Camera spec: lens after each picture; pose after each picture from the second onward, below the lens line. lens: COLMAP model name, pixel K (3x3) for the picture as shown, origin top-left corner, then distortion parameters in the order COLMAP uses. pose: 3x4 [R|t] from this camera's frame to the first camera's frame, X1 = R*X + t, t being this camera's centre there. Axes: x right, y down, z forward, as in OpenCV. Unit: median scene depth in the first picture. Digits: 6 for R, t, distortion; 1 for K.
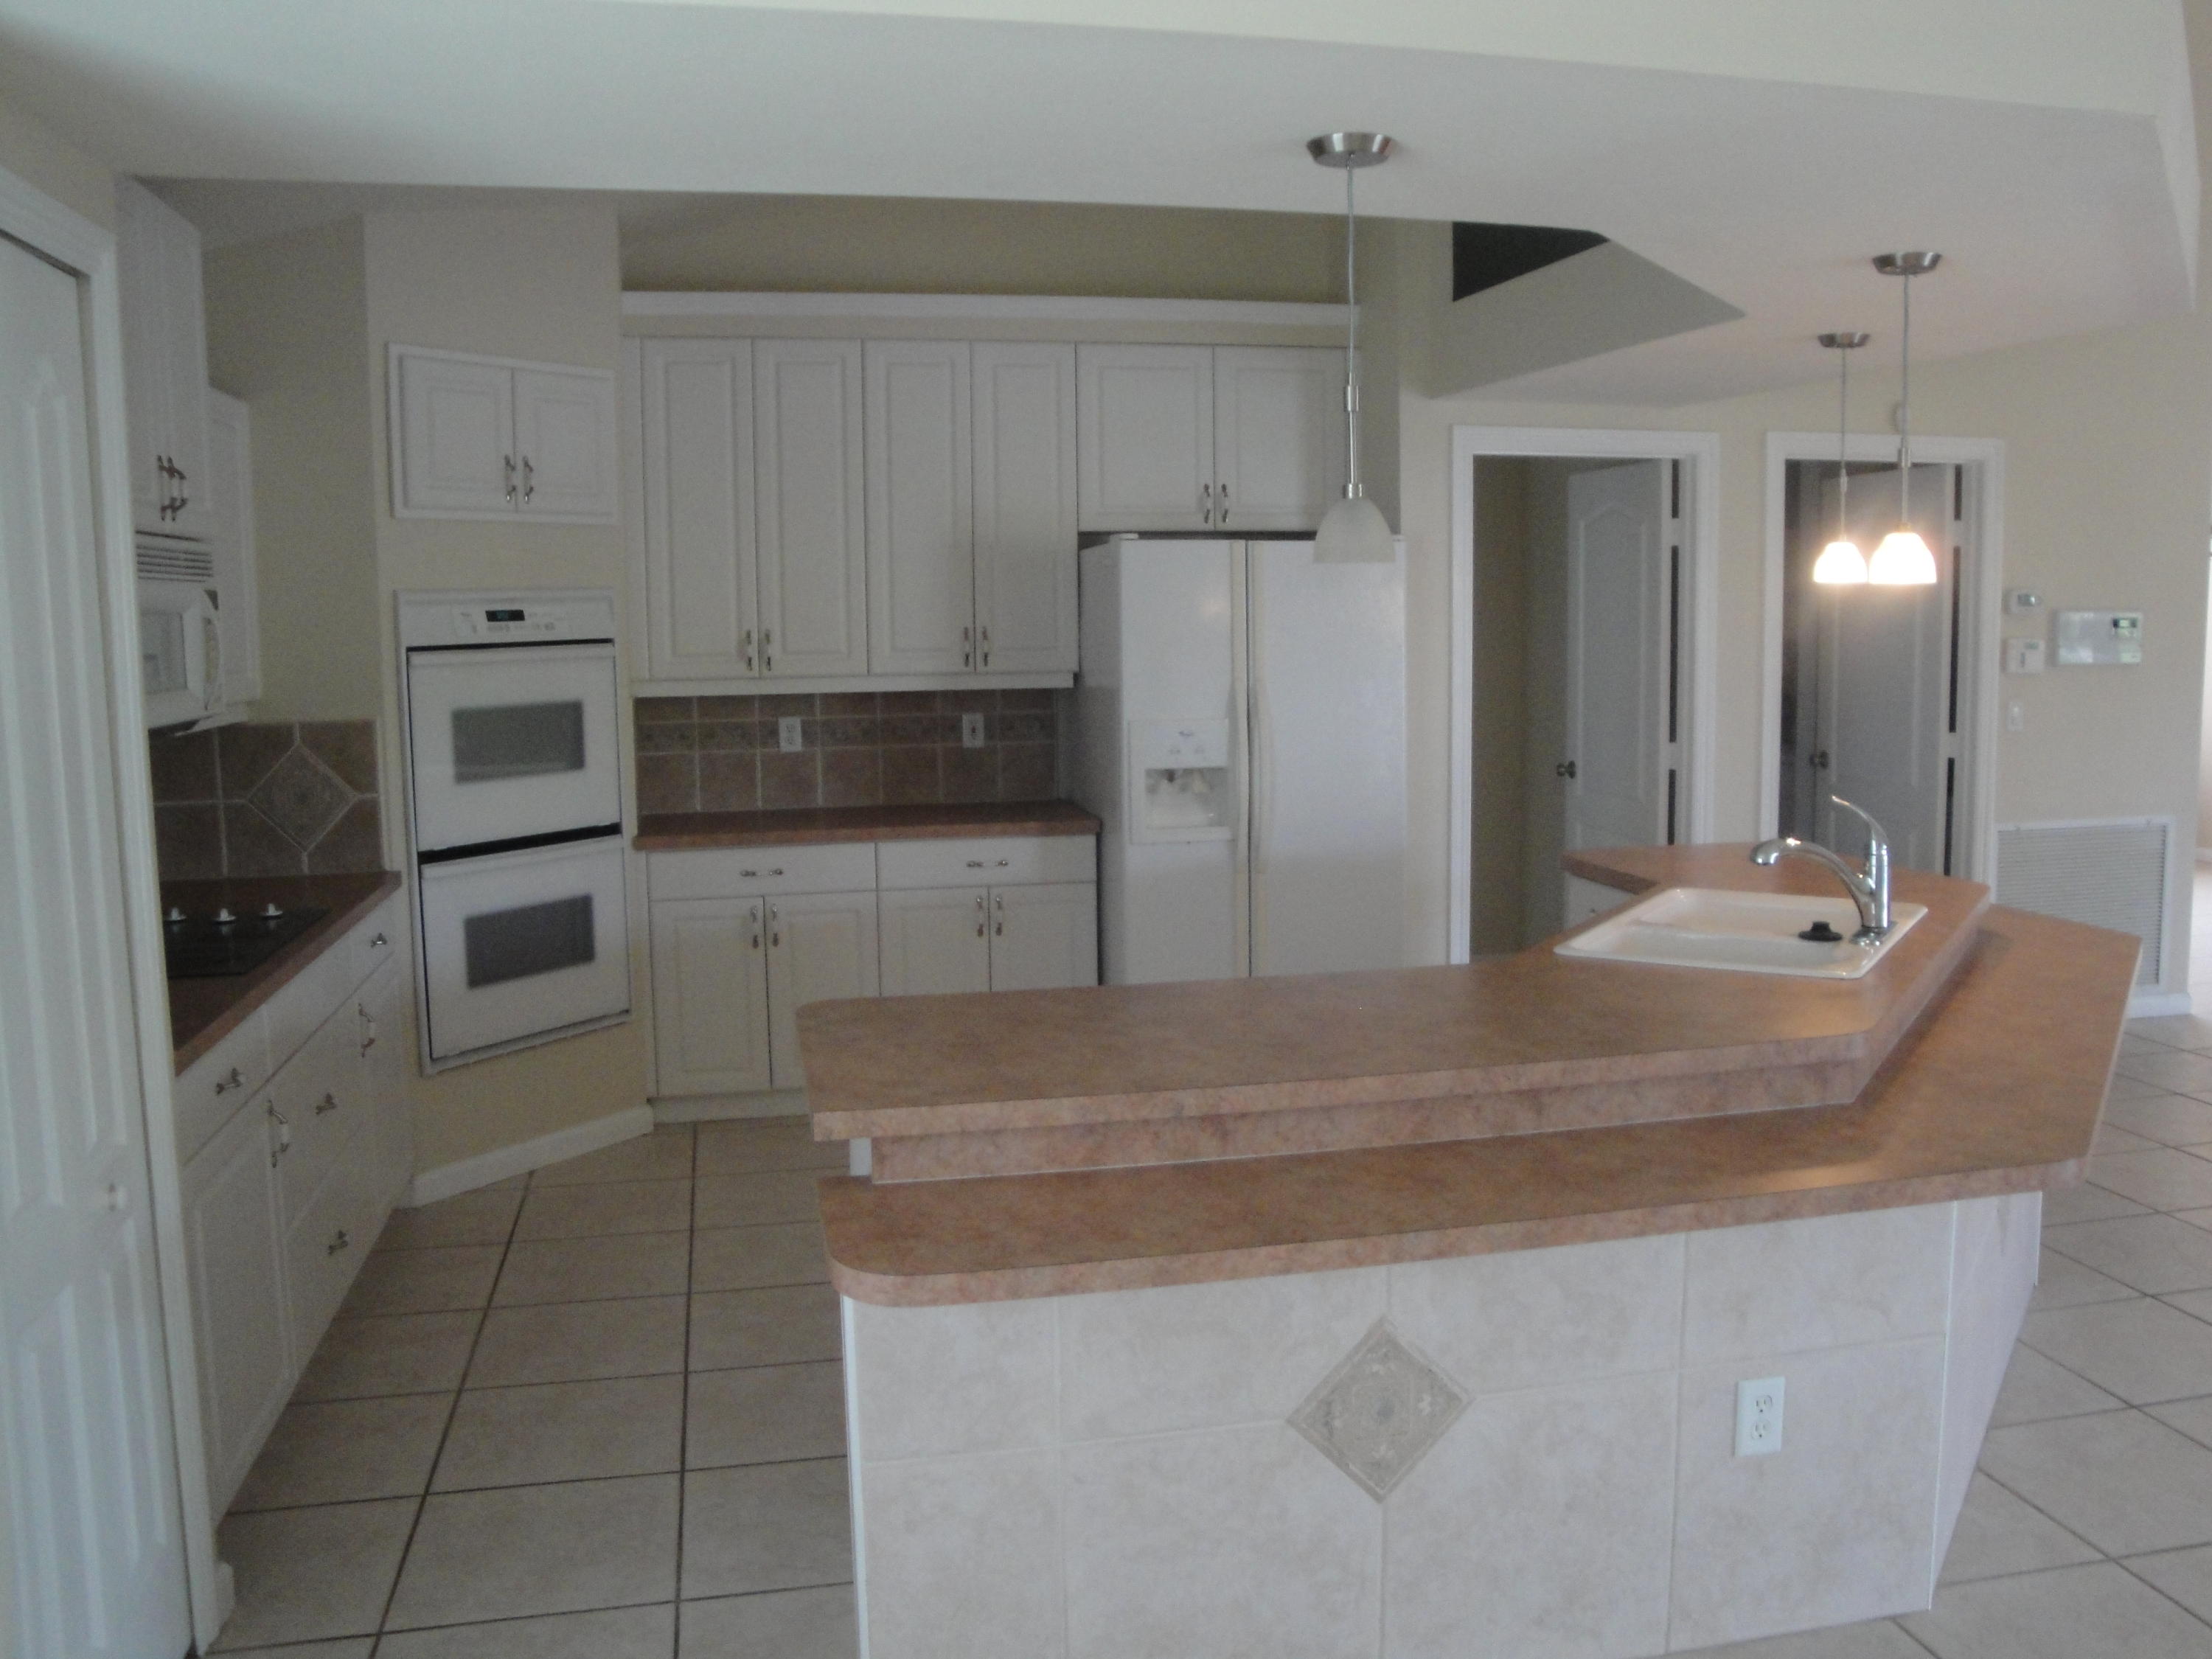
lens RADIAL K [[1831.5, 0, 1149.9], [0, 1831.5, 817.7], [0, 0, 1]] dist [-0.115761, 0.011819]
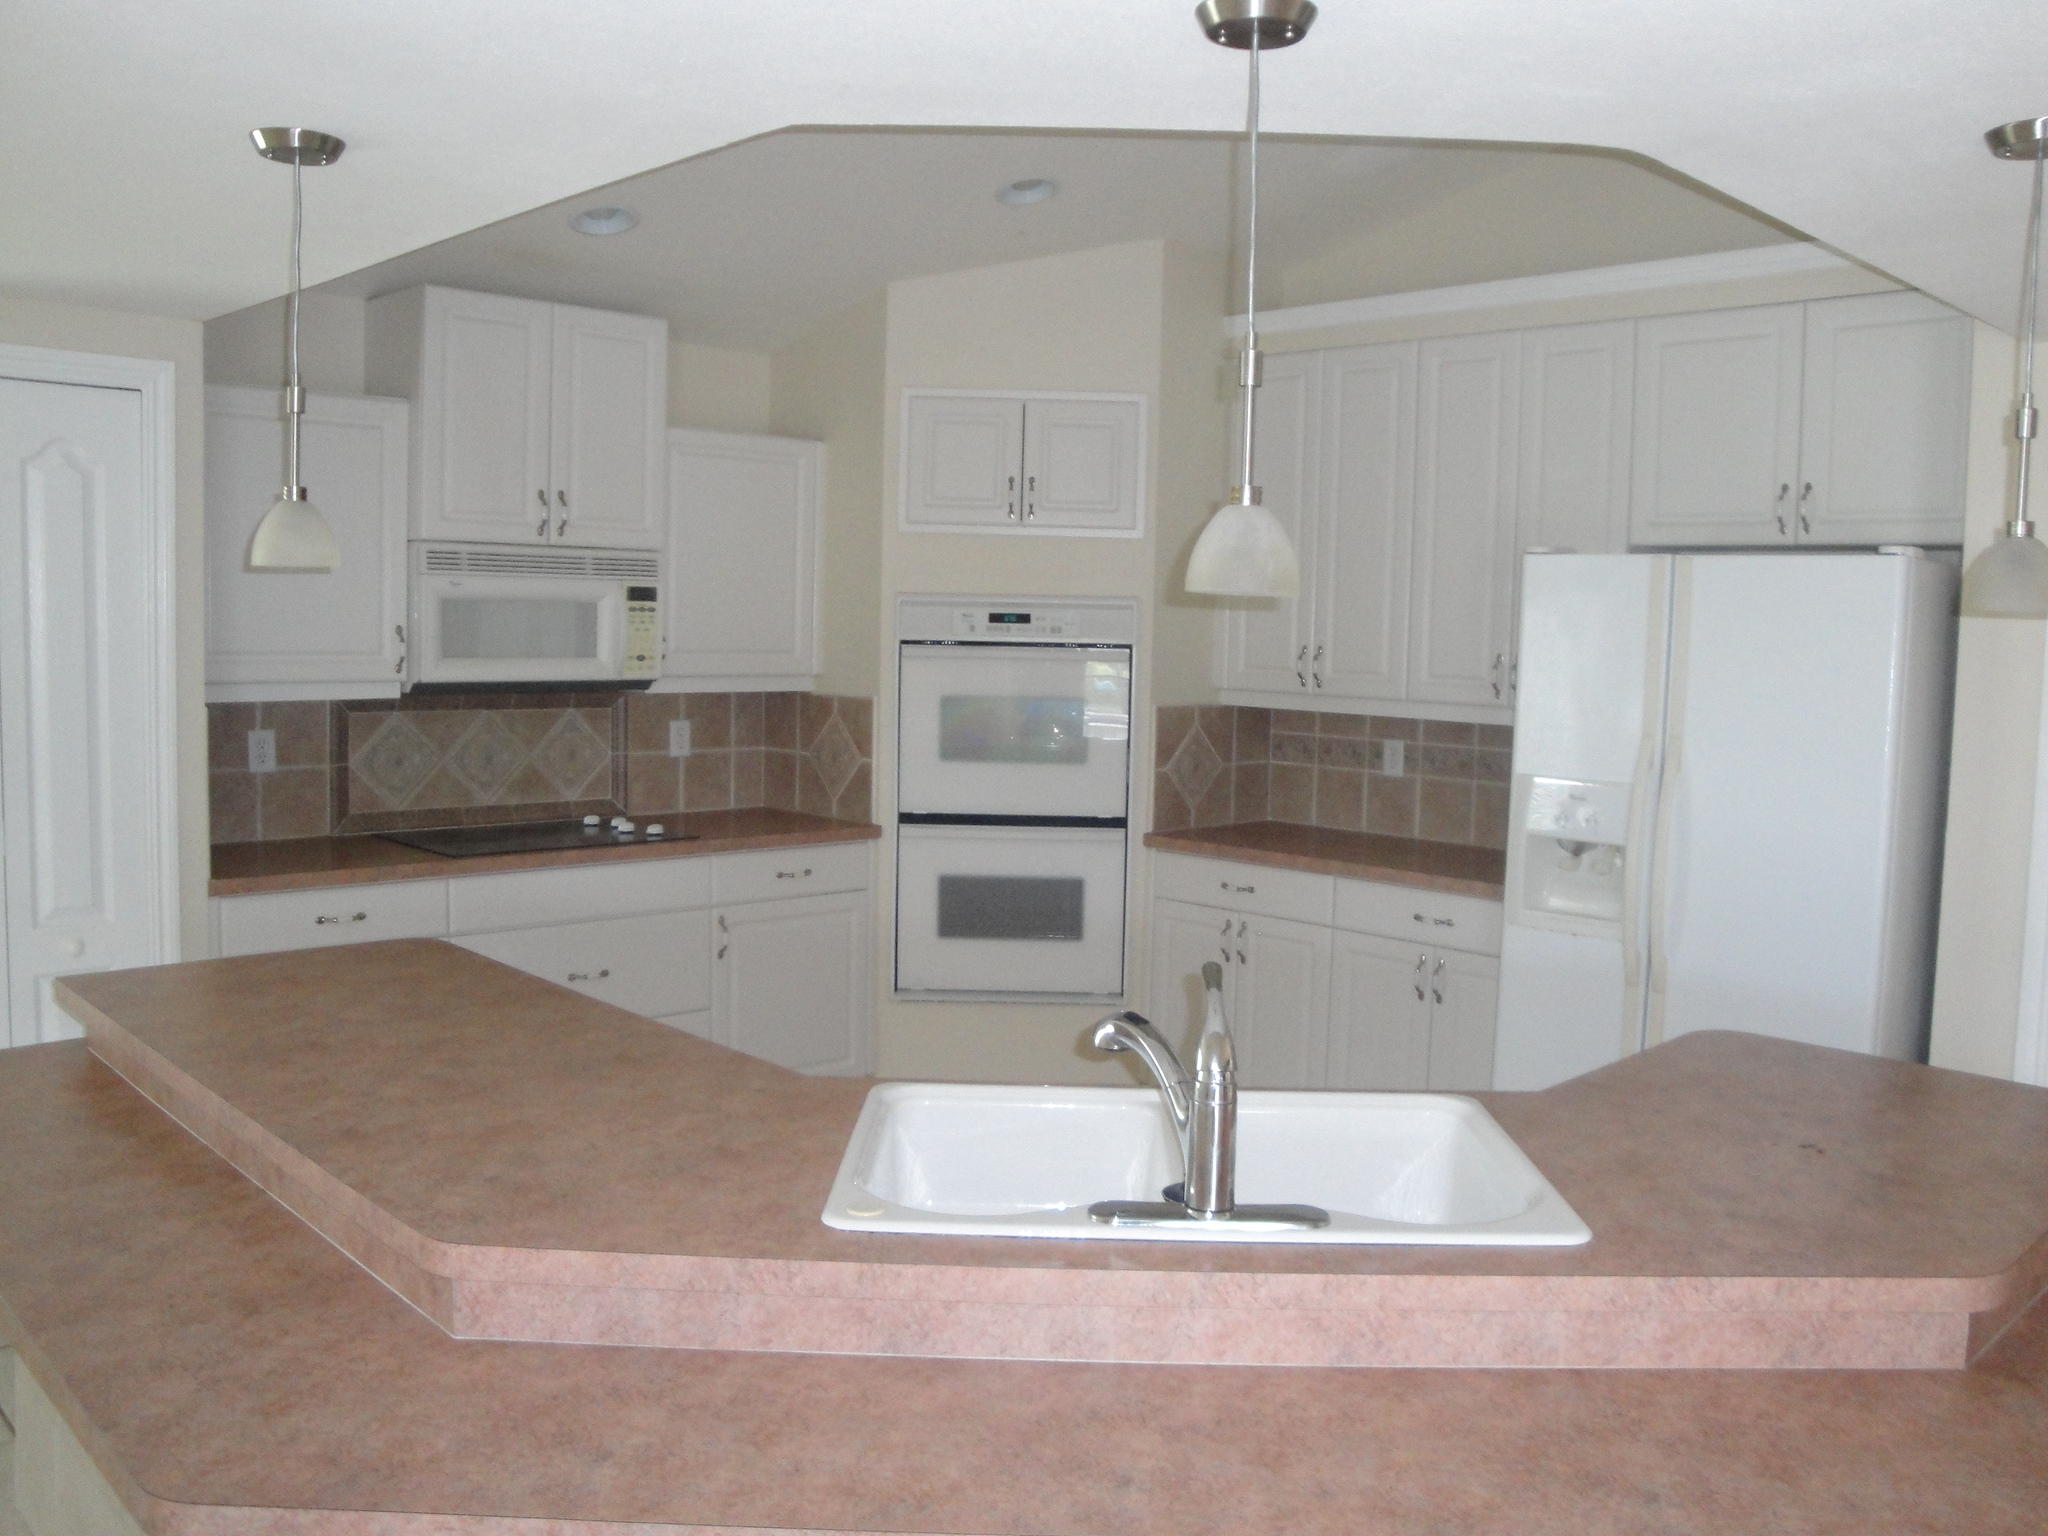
lens RADIAL K [[1695.7, 0, 1064.7], [0, 1695.7, 757.0], [0, 0, 1]] dist [-0.115761, 0.011819]
pose [[0.525343, 0.094007, -0.845682, 0.553313], [-0.129416, 0.991143, 0.029783, -0.060216], [0.840991, 0.093799, 0.532856, 0.457896]]
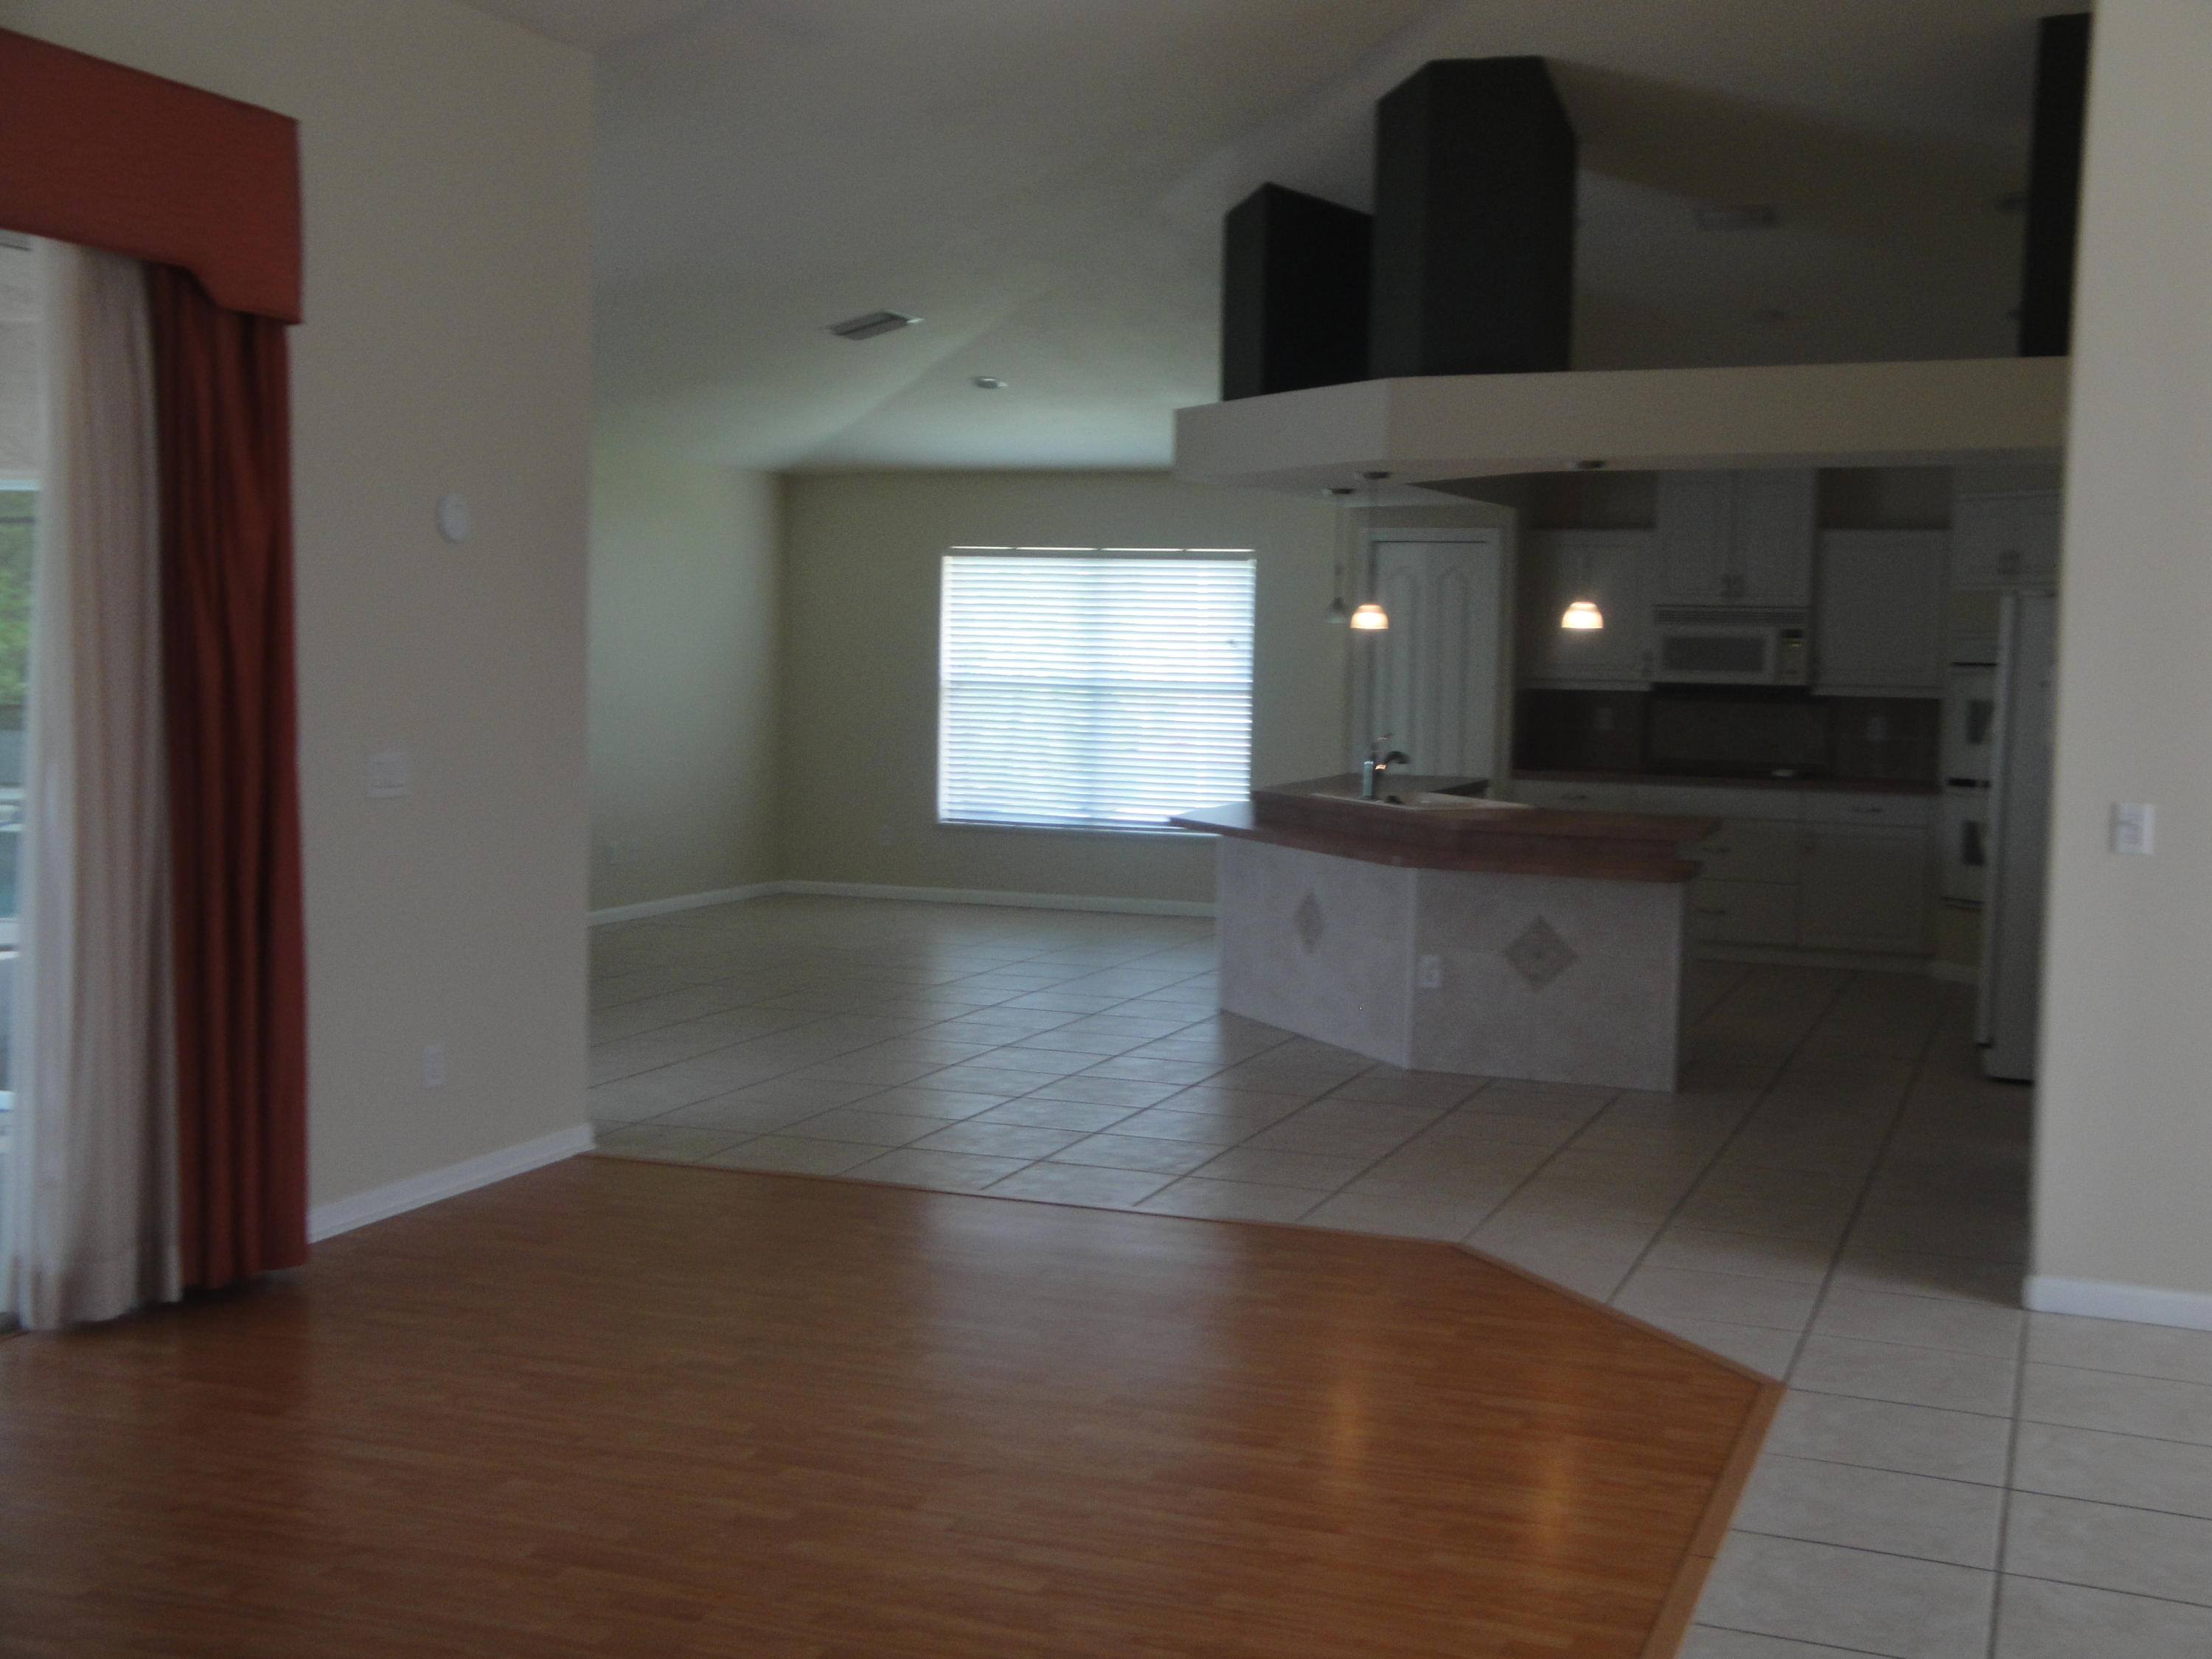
lens RADIAL K [[2567.2, 0, 1106.0], [0, 2567.2, 829.5], [0, 0, 1]] dist [0.015130, 0.019598]
pose [[-0.558046, 0.066463, -0.827144, 2.022491], [-0.108948, 0.982290, 0.152433, -0.212893], [0.822627, 0.175180, -0.540922, 1.586495]]
